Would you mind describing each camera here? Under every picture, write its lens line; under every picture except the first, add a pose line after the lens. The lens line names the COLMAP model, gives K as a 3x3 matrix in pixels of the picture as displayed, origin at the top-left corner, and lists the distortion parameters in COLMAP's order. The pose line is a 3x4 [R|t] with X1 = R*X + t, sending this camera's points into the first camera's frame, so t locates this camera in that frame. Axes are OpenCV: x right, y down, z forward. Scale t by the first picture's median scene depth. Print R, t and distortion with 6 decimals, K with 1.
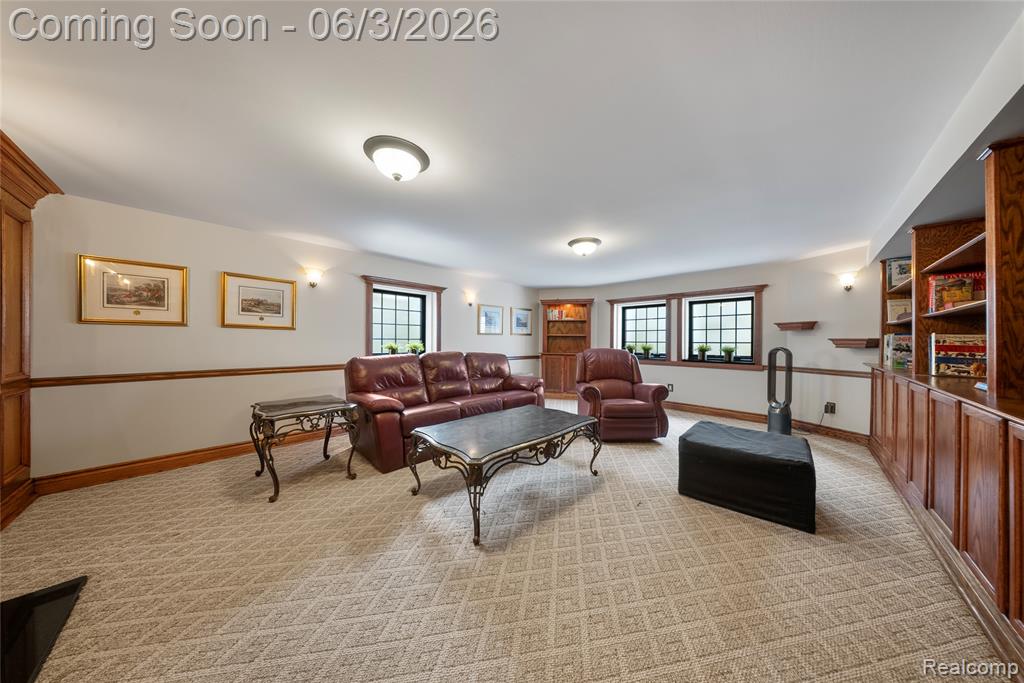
lens RADIAL K [[297.7, 0, 514.2], [0, 297.7, 344.2], [0, 0, 1]] dist [0.000038, -0.000037]
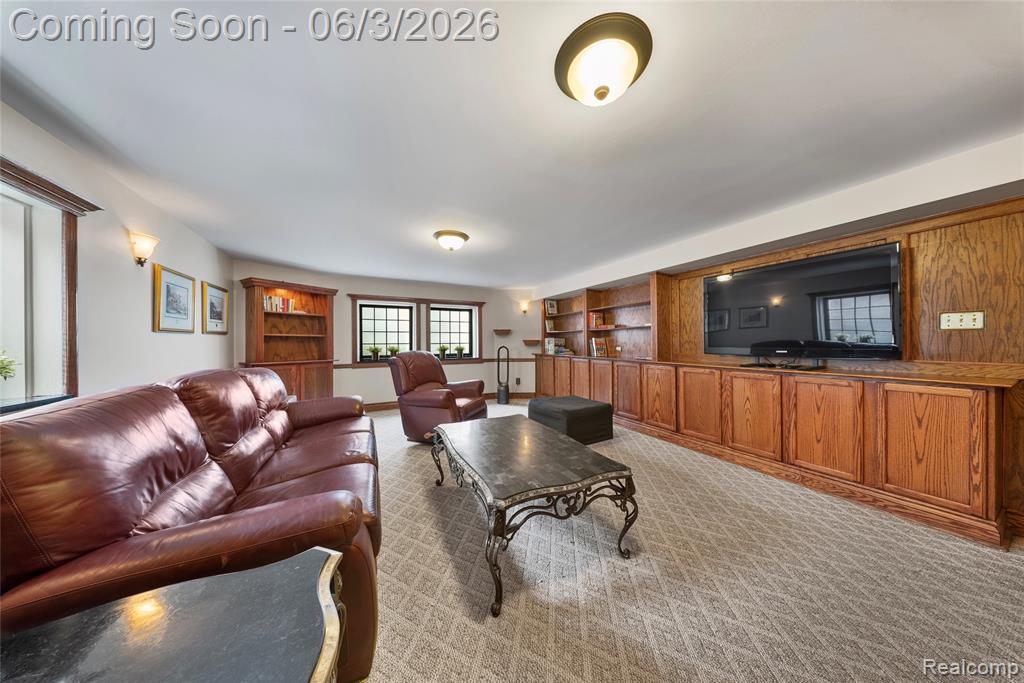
lens RADIAL K [[297.7, 0, 514.2], [0, 297.7, 344.2], [0, 0, 1]] dist [0.000038, -0.000037]
pose [[0.317111, -0.013719, 0.948289, -0.469177], [0.018164, 0.999800, 0.008390, -0.008932], [-0.948214, 0.014564, 0.317297, 0.425379]]
